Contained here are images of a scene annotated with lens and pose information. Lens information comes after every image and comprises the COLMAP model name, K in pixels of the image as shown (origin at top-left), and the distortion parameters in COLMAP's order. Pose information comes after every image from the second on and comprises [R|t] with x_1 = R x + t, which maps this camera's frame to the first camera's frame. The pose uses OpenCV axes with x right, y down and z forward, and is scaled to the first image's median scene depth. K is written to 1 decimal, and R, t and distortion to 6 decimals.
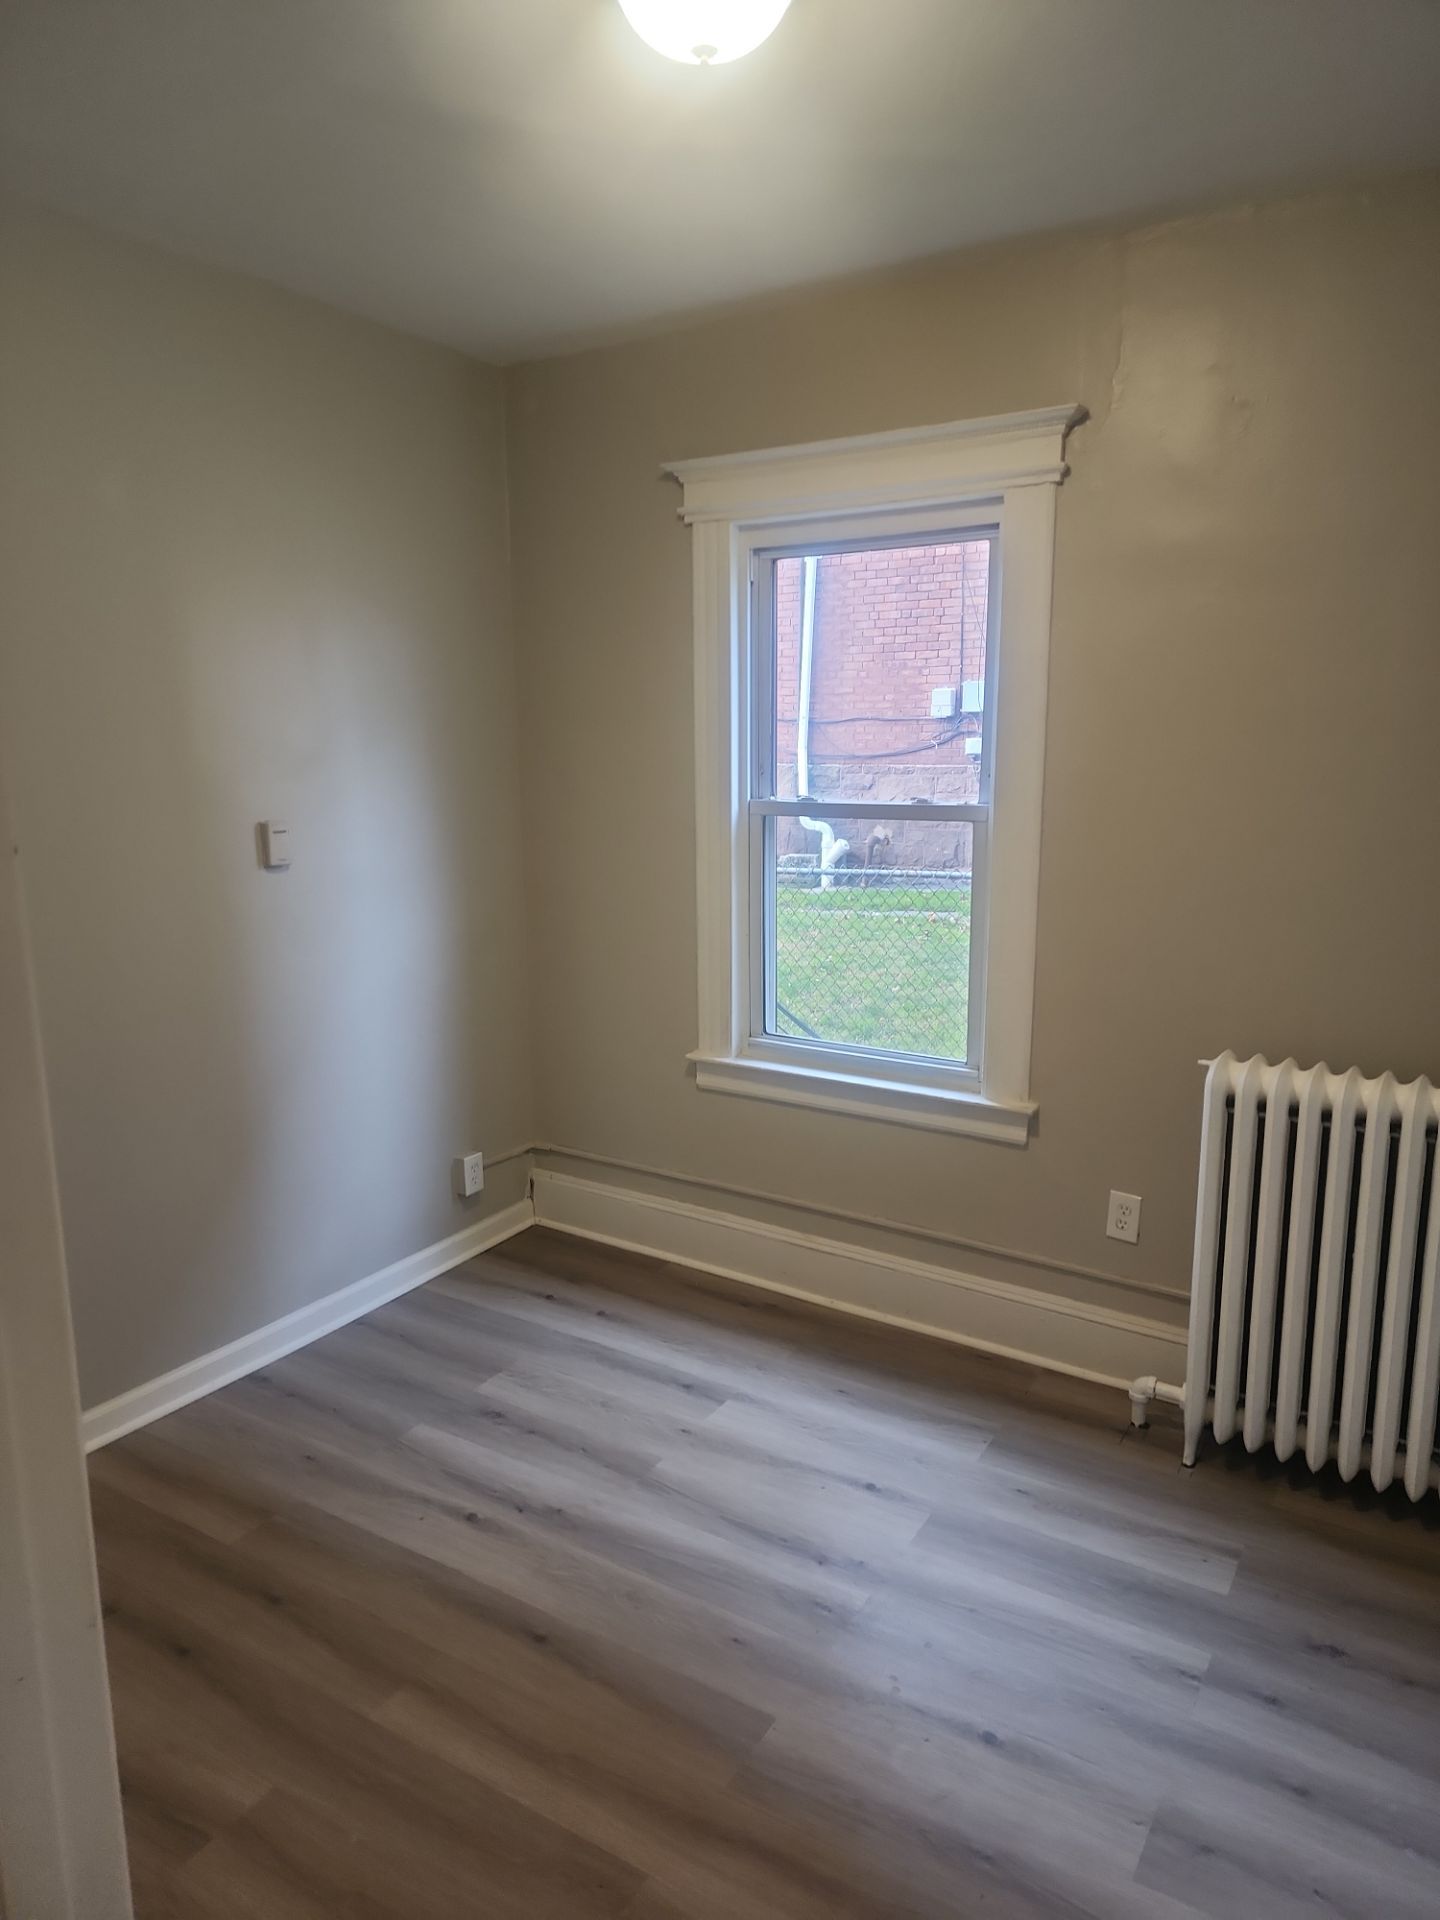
lens RADIAL K [[1273.7, 0, 709.0], [0, 1273.7, 963.8], [0, 0, 1]] dist [0.072090, -0.052080]
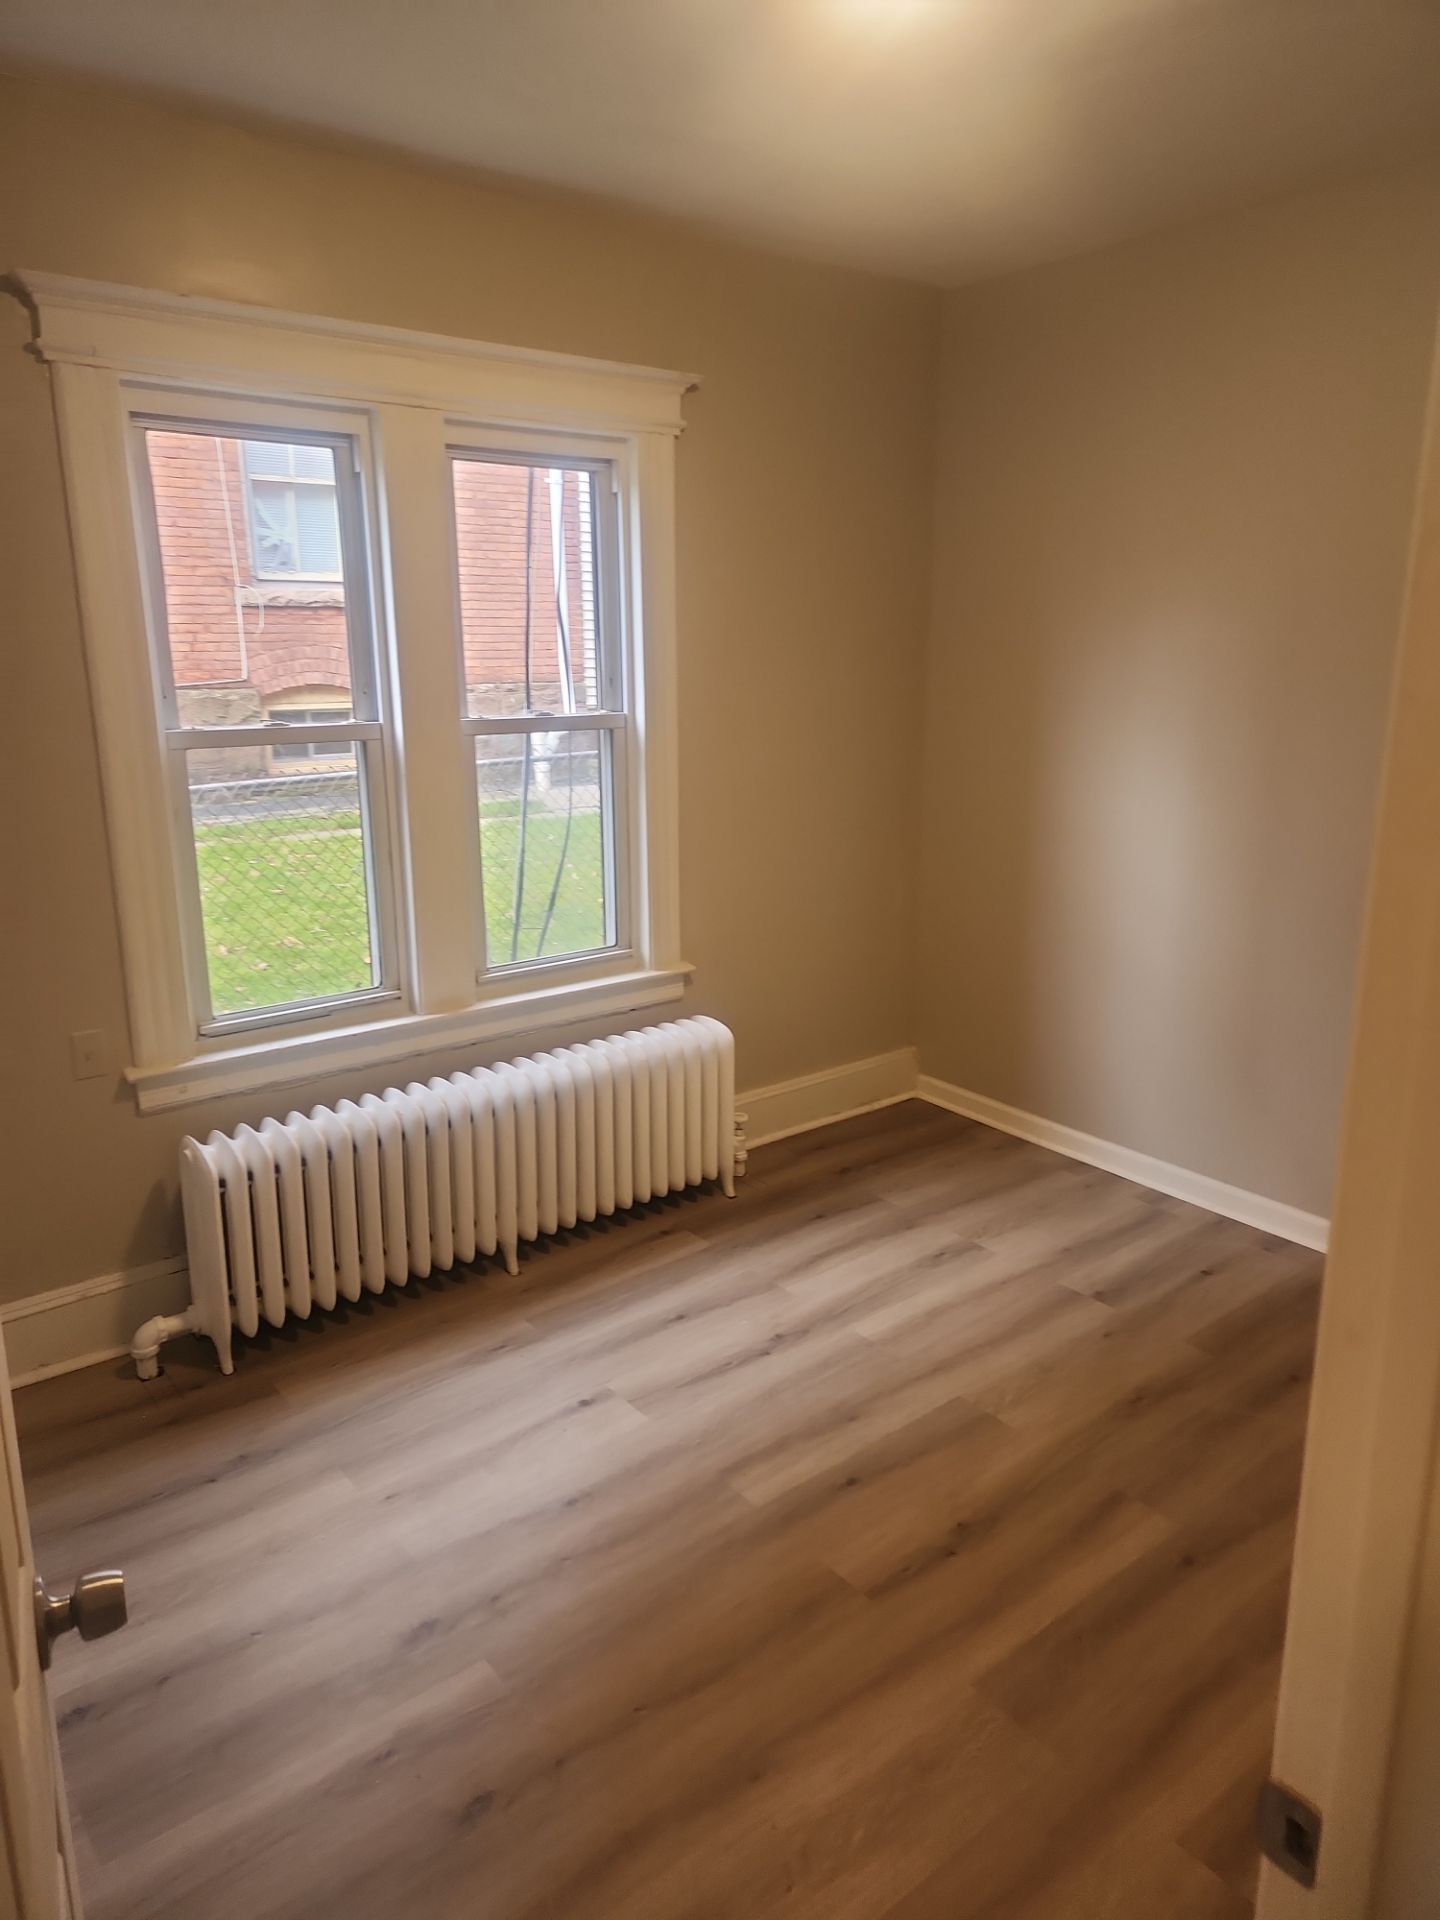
lens RADIAL K [[1273.7, 0, 709.0], [0, 1273.7, 963.8], [0, 0, 1]] dist [0.072090, -0.052080]
pose [[0.342294, -0.223988, 0.912504, -0.647242], [0.174089, 0.969473, 0.172668, -0.072767], [-0.923324, 0.099754, 0.370839, 0.413607]]
